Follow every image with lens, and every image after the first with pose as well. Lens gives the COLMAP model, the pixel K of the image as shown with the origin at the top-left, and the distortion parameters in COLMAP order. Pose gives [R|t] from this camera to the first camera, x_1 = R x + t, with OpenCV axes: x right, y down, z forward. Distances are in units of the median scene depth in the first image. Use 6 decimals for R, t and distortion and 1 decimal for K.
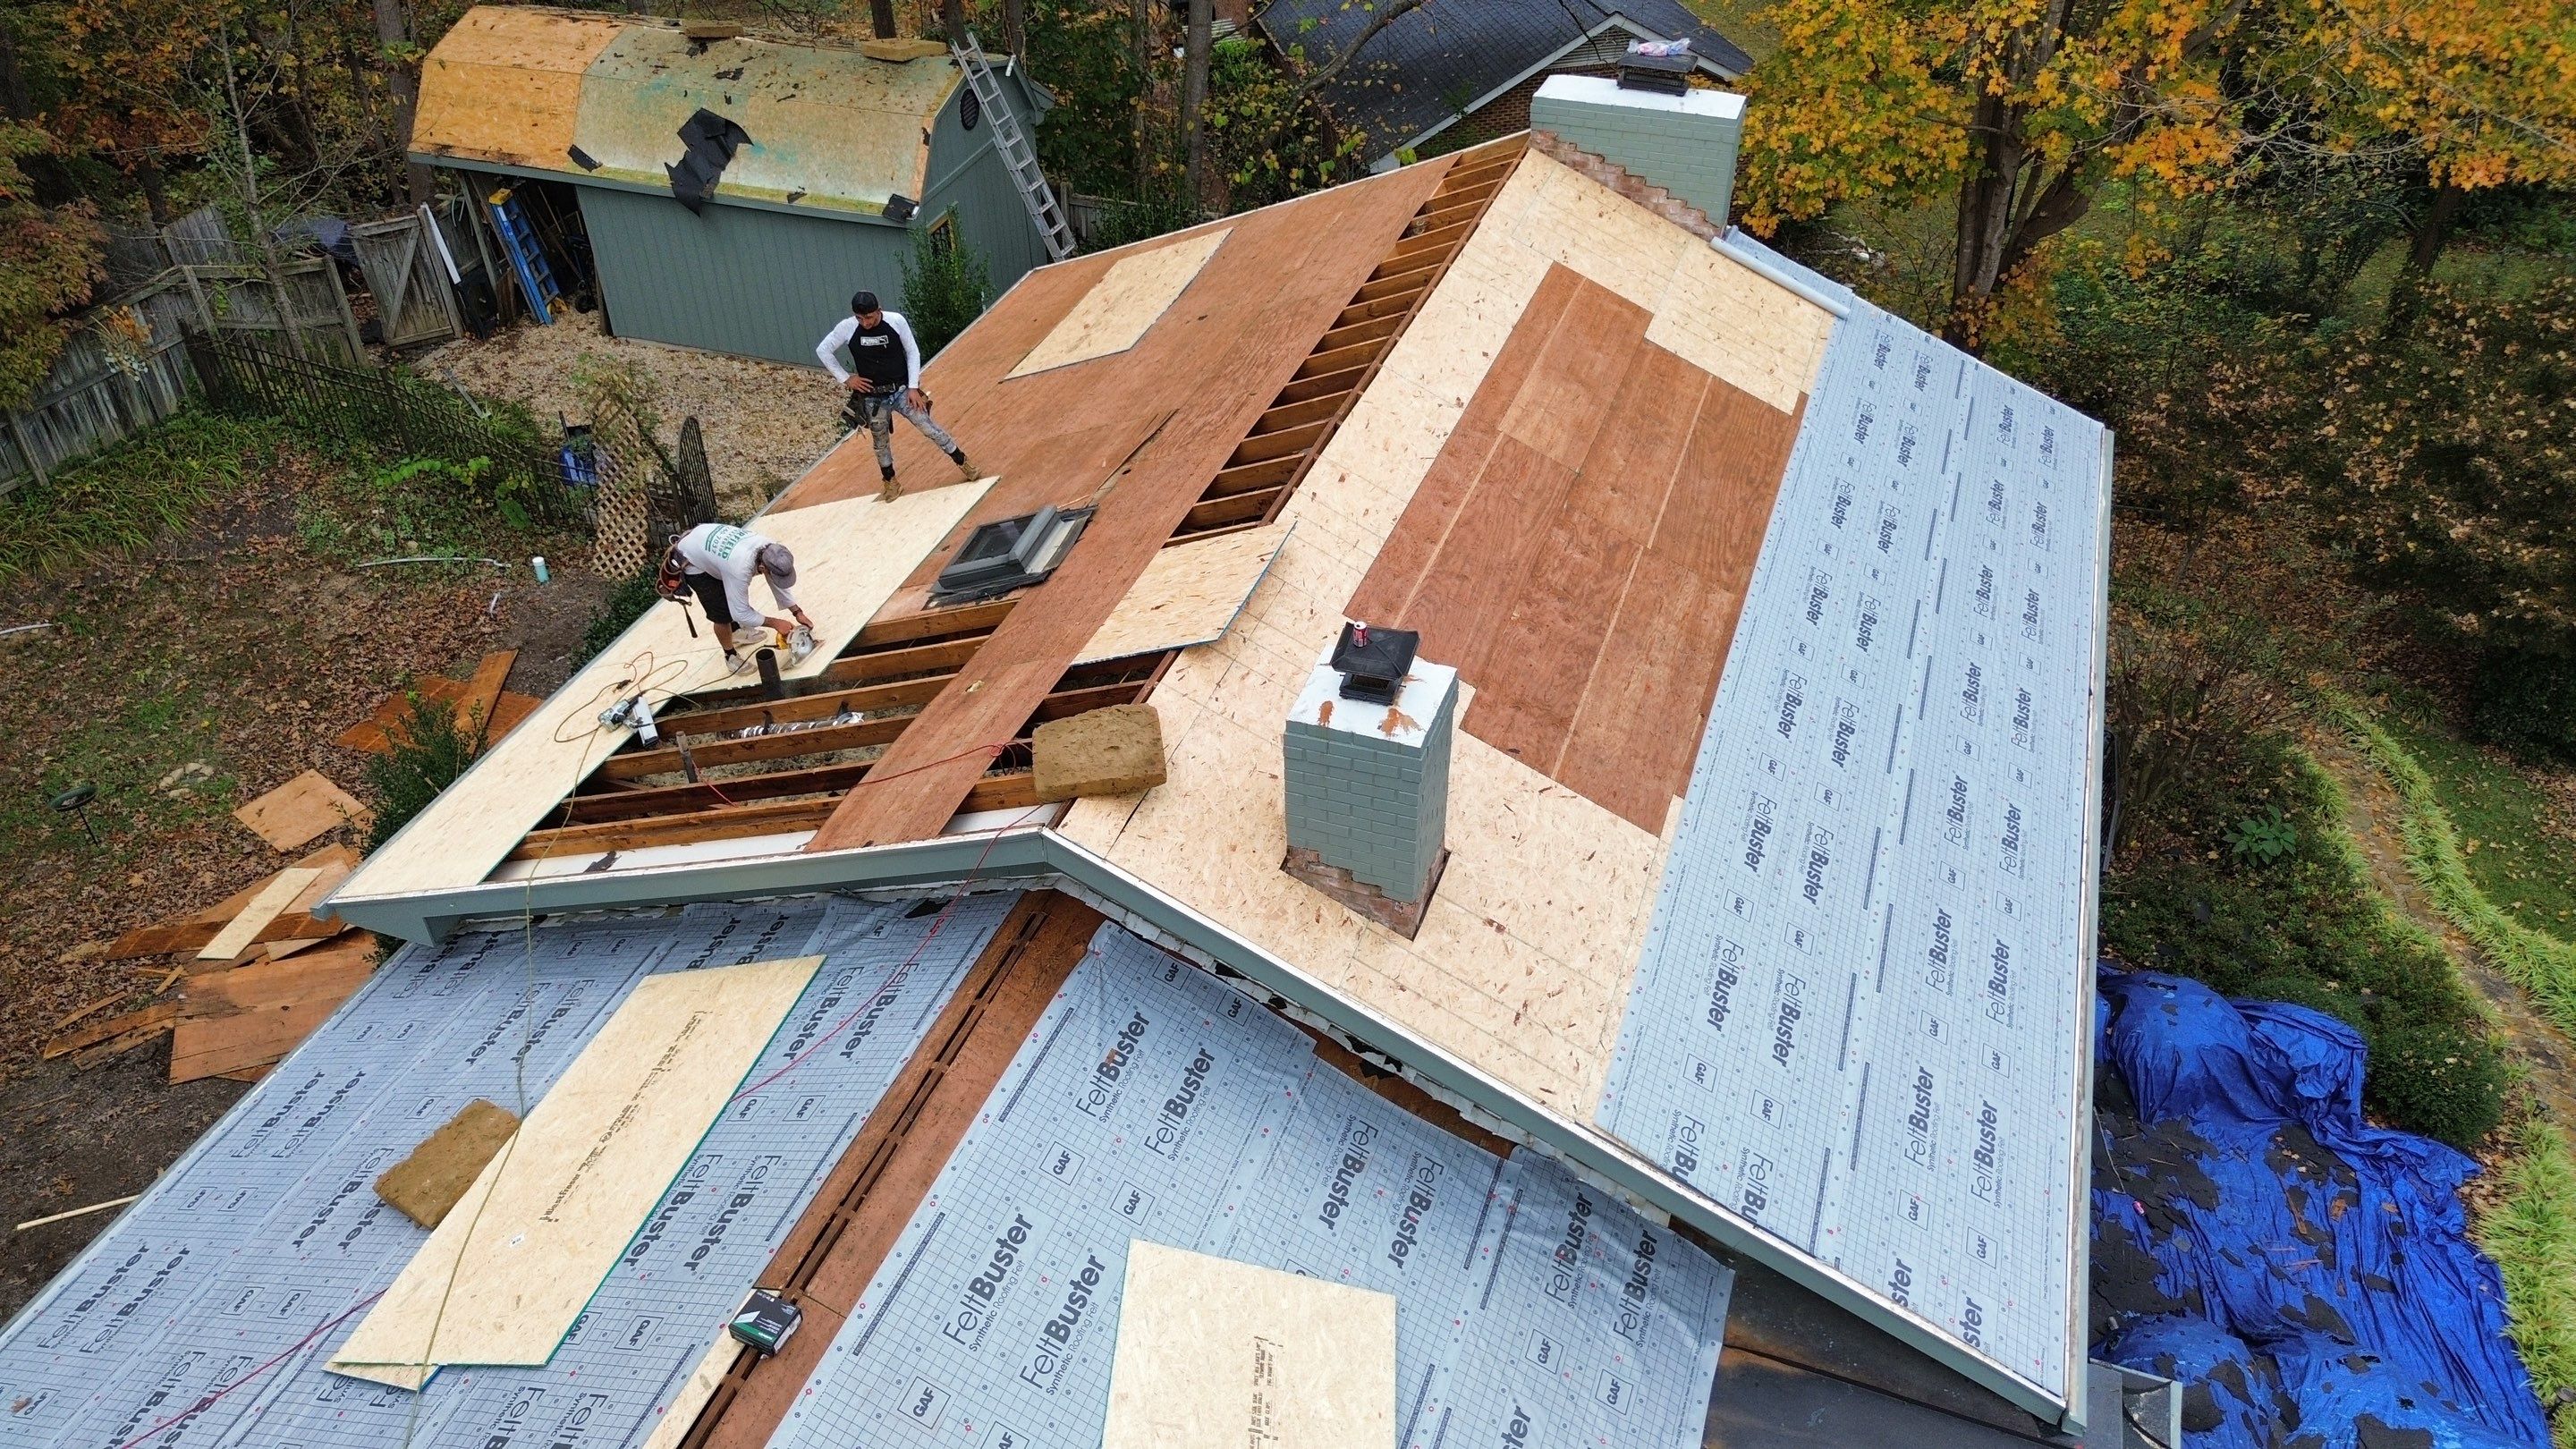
lens RADIAL K [[1831.8, 0, 1281.2], [0, 1831.8, 731.8], [0, 0, 1]] dist [0.078789, -0.074566]
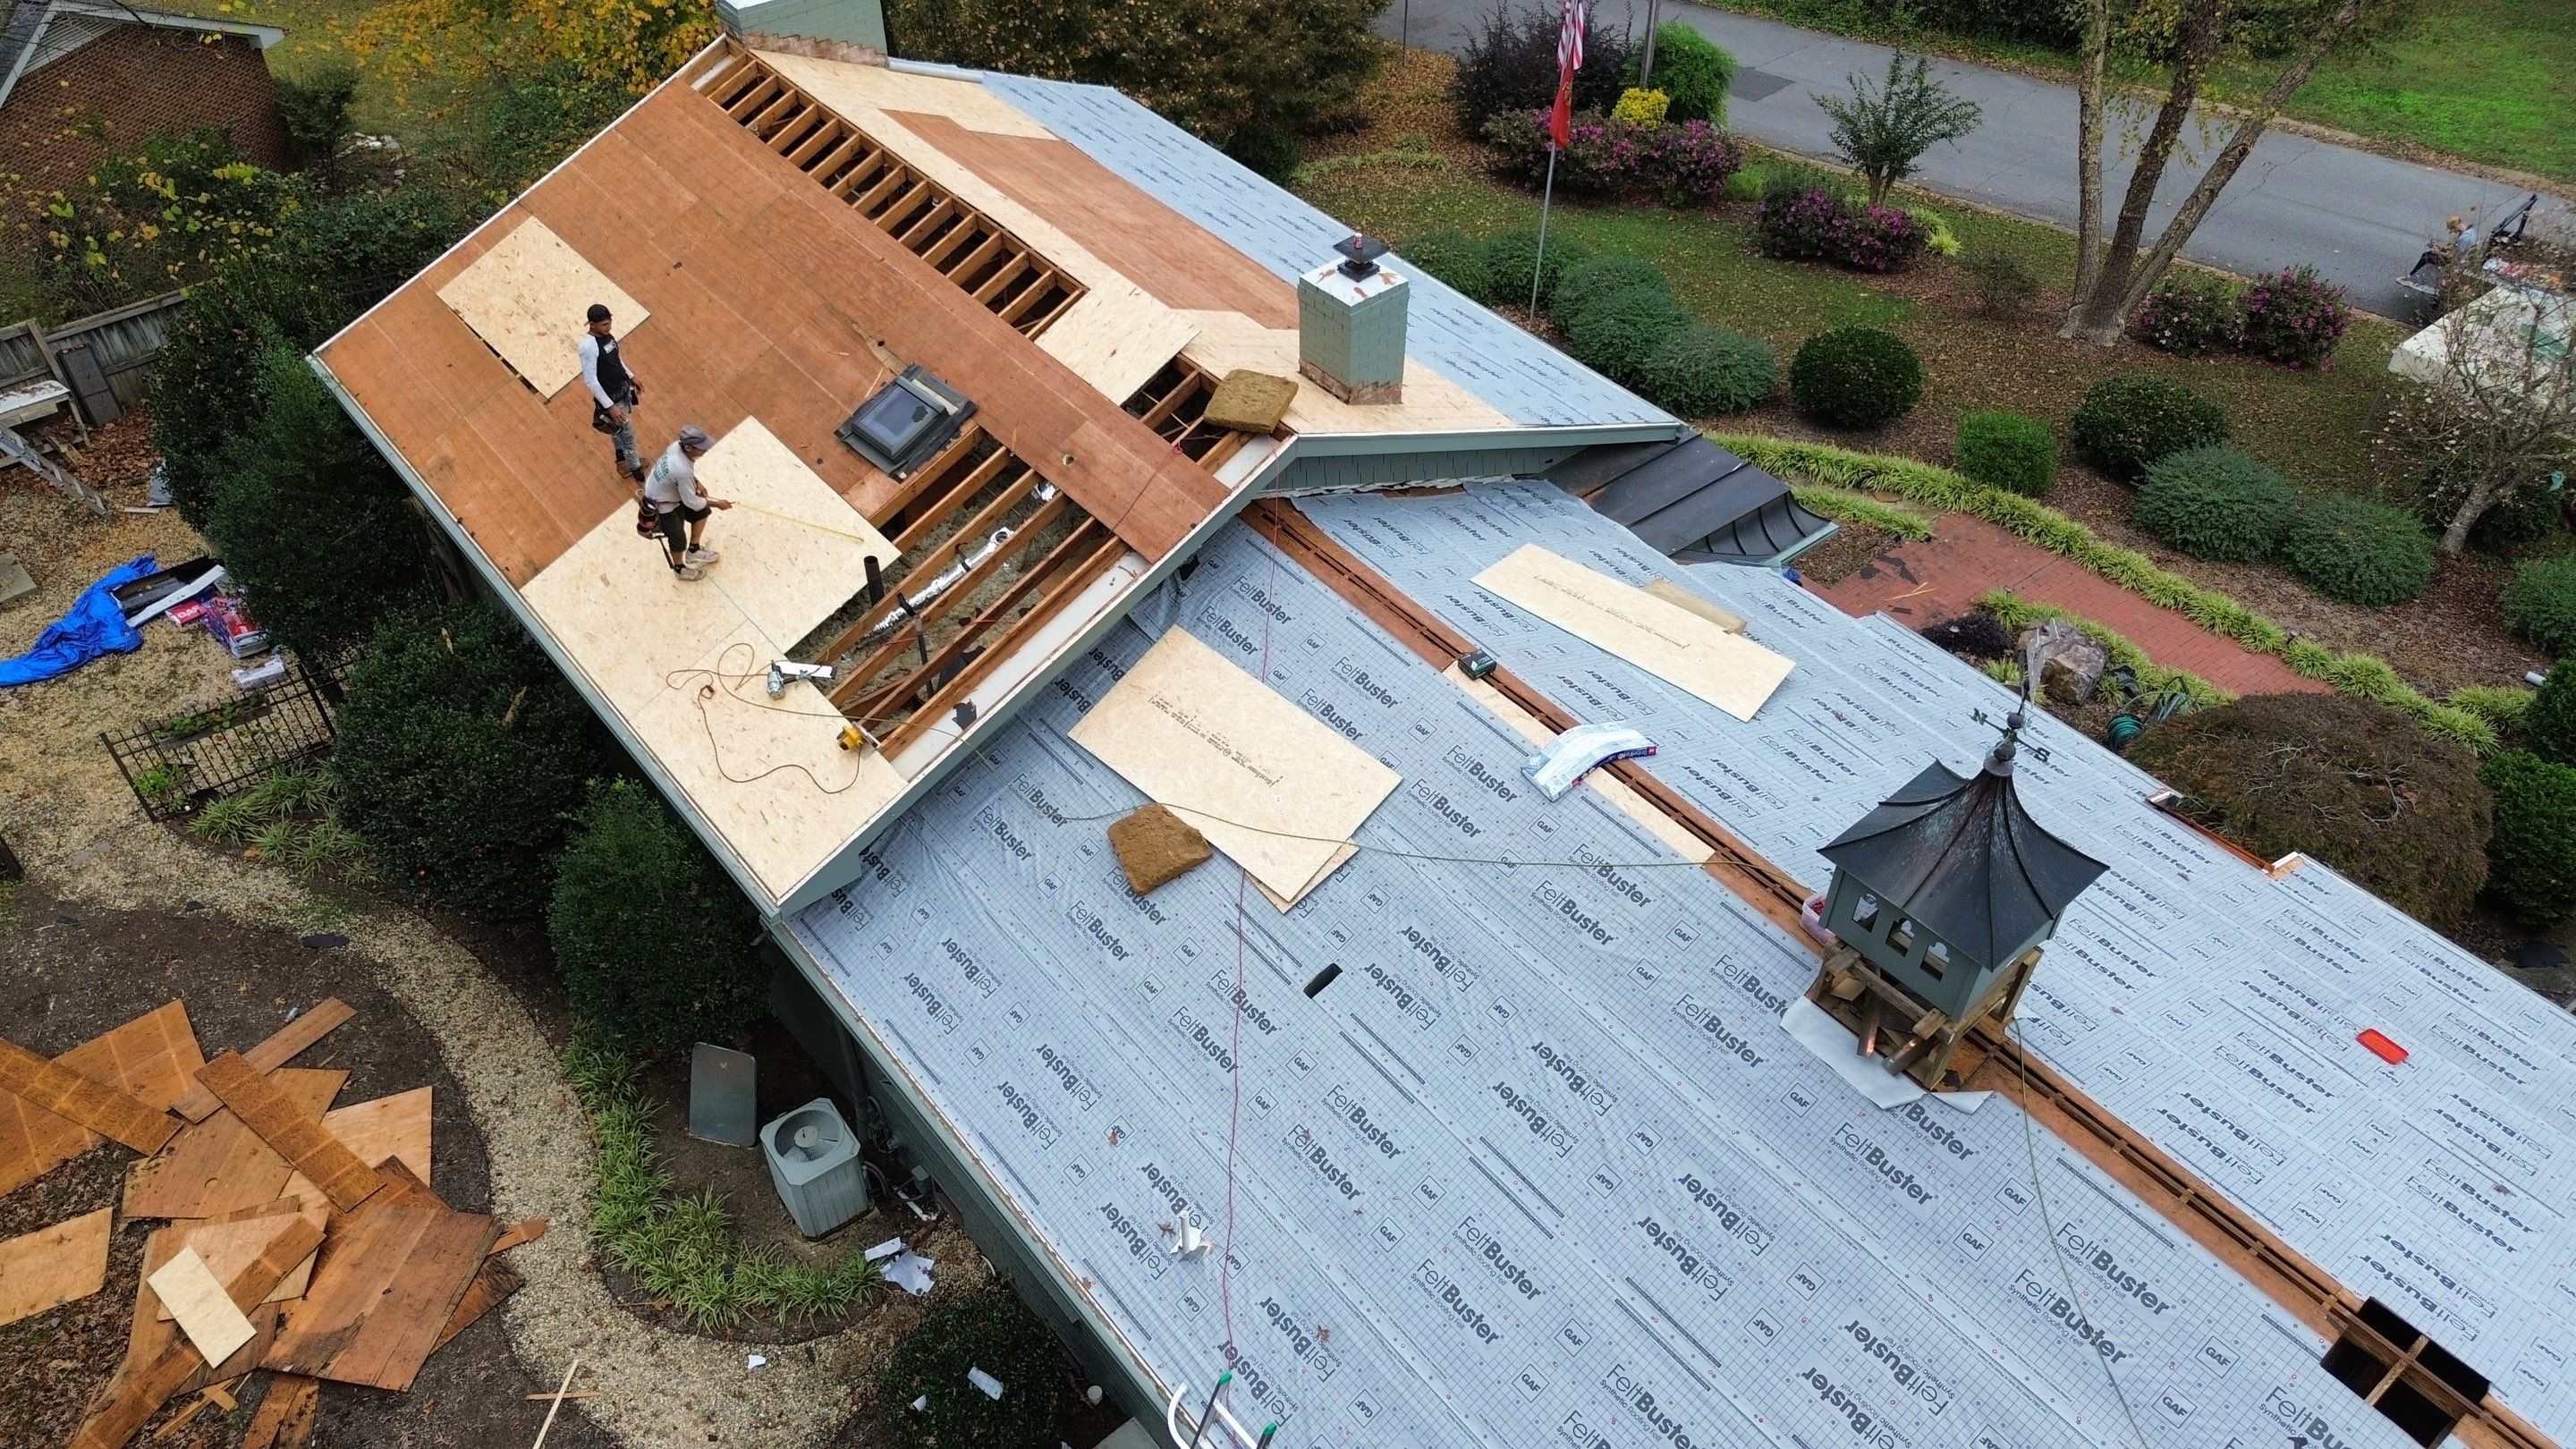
lens RADIAL K [[1831.8, 0, 1281.2], [0, 1831.8, 731.8], [0, 0, 1]] dist [0.078789, -0.074566]
pose [[0.498431, -0.585097, 0.639710, -0.786231], [0.524754, 0.790988, 0.314597, -0.153920], [-0.690072, 0.178885, 0.701285, -0.074124]]
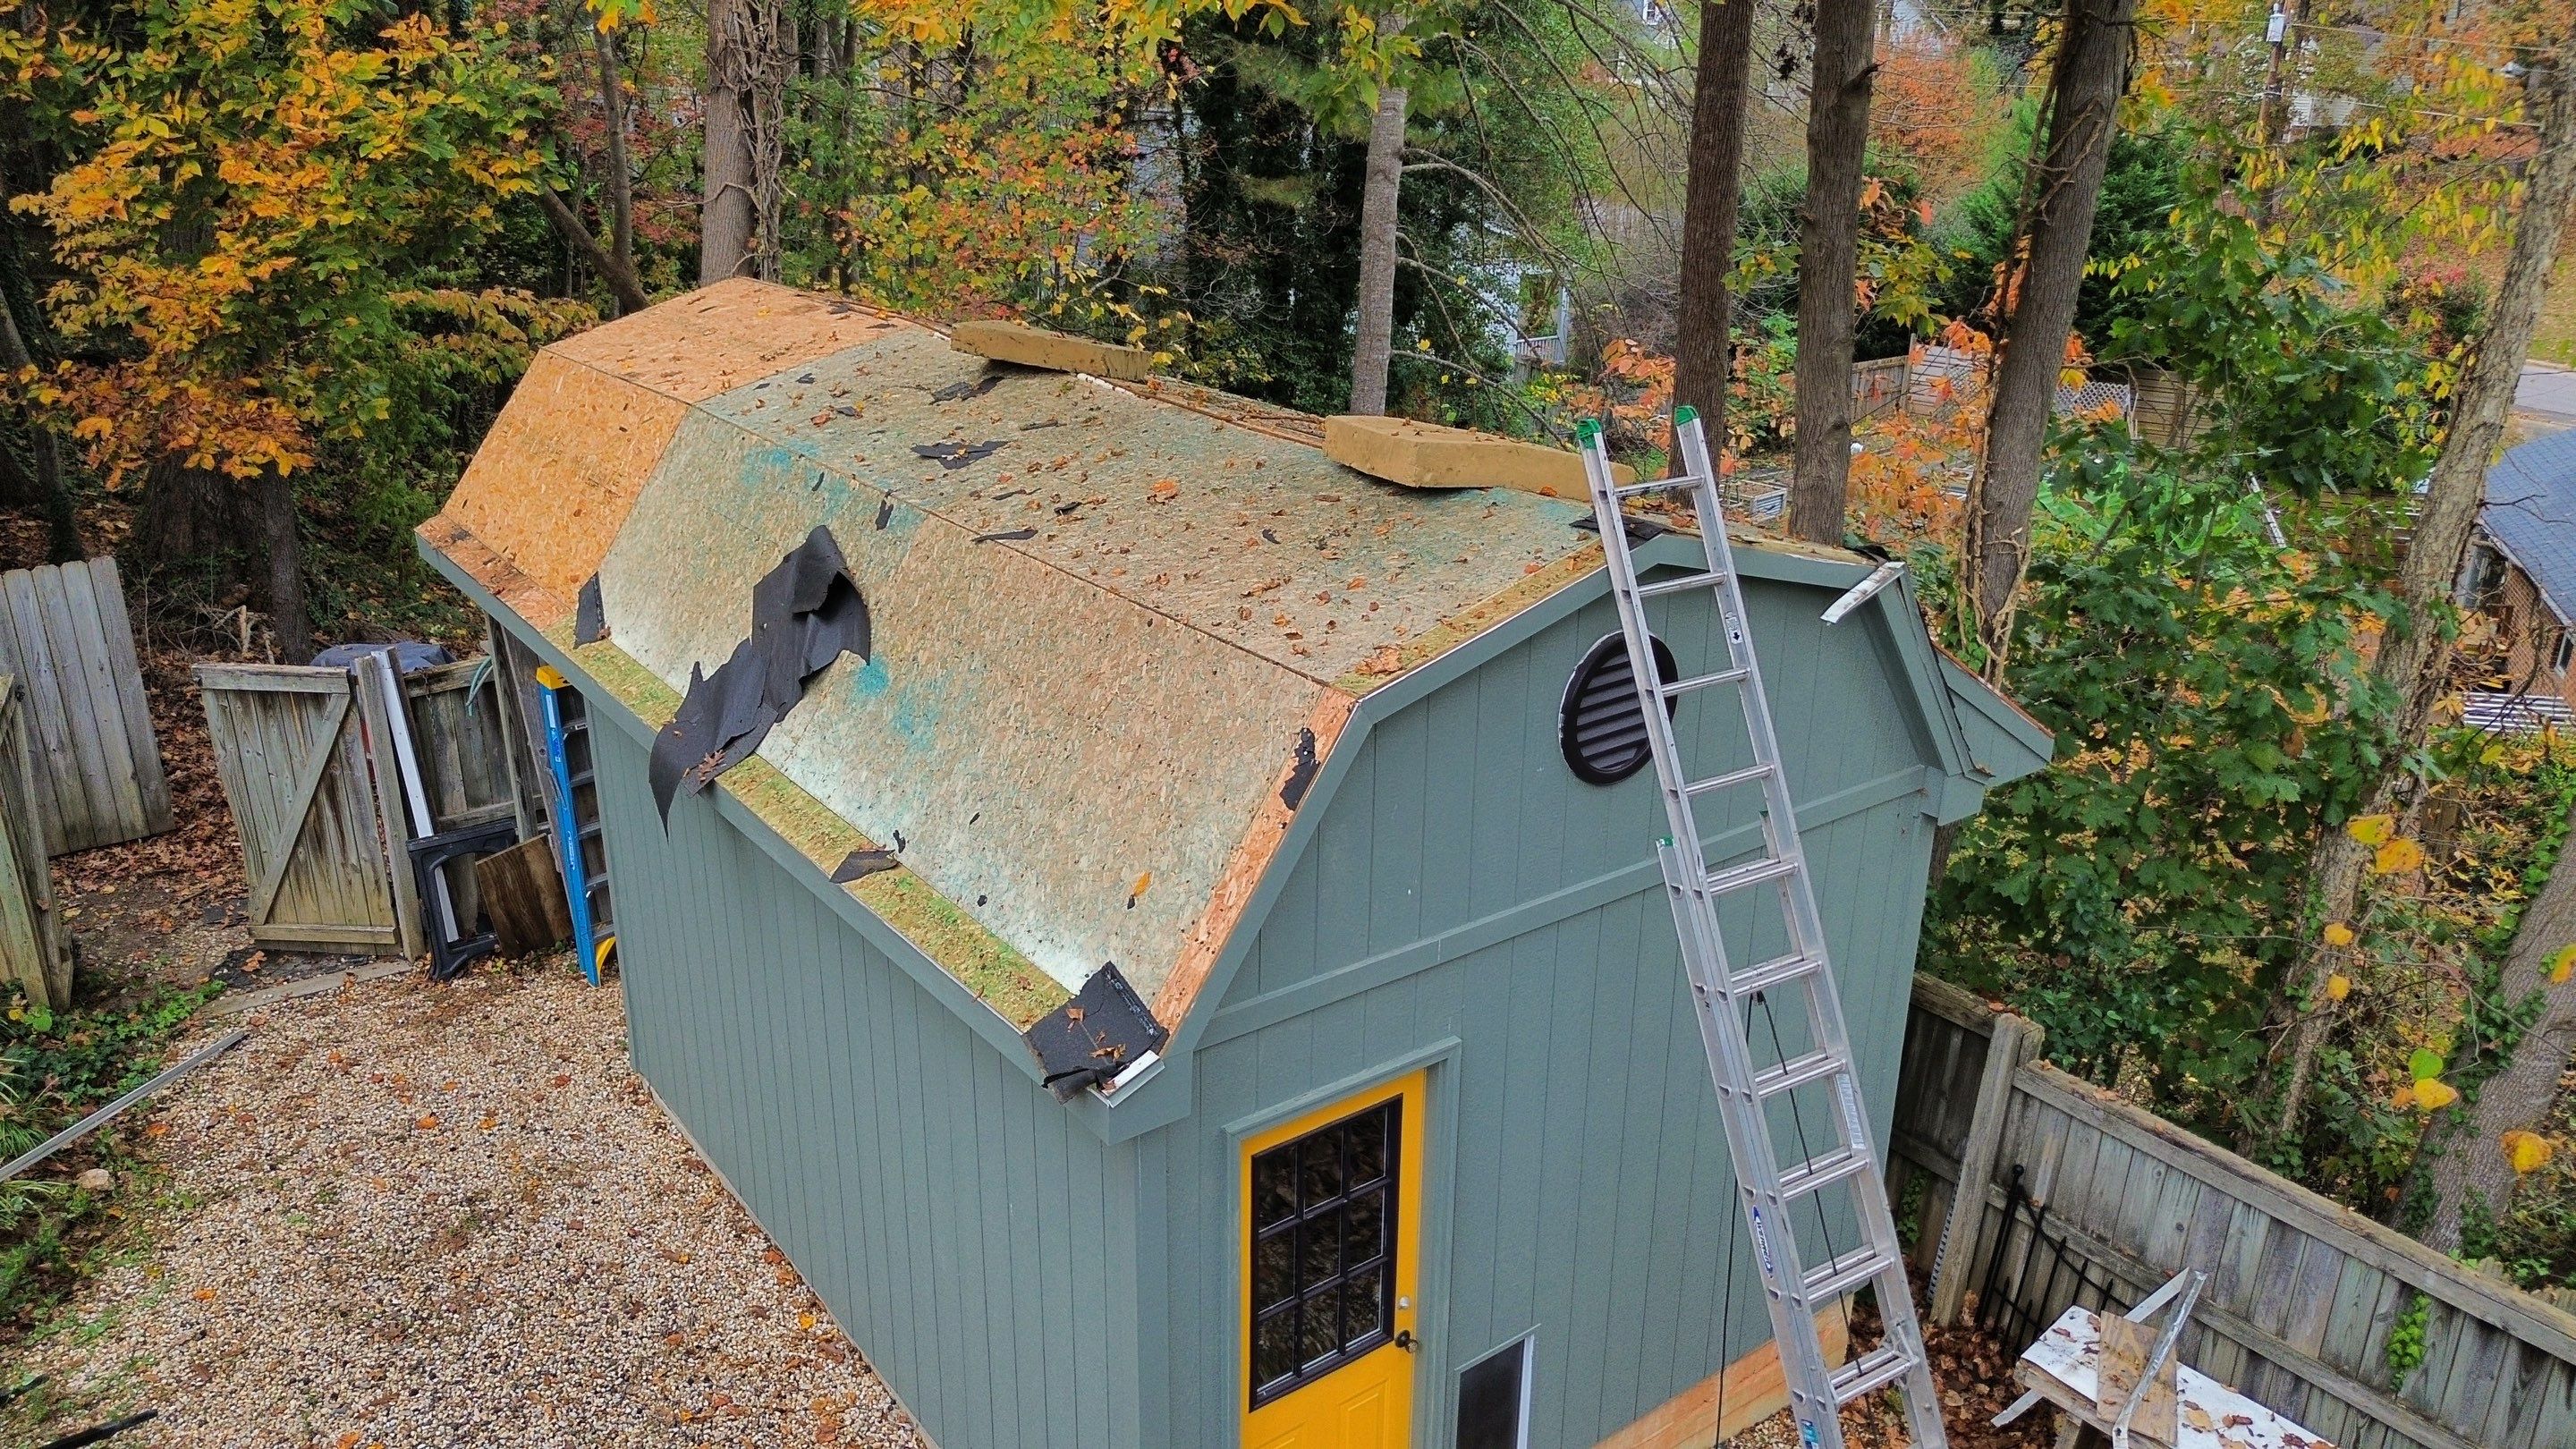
lens RADIAL K [[1831.8, 0, 1281.2], [0, 1831.8, 731.8], [0, 0, 1]] dist [0.078789, -0.074566]
pose [[0.816098, 0.219317, -0.534682, -0.119344], [-0.370482, 0.908614, -0.192779, -0.441429], [0.443539, 0.355416, 0.822771, 1.273563]]
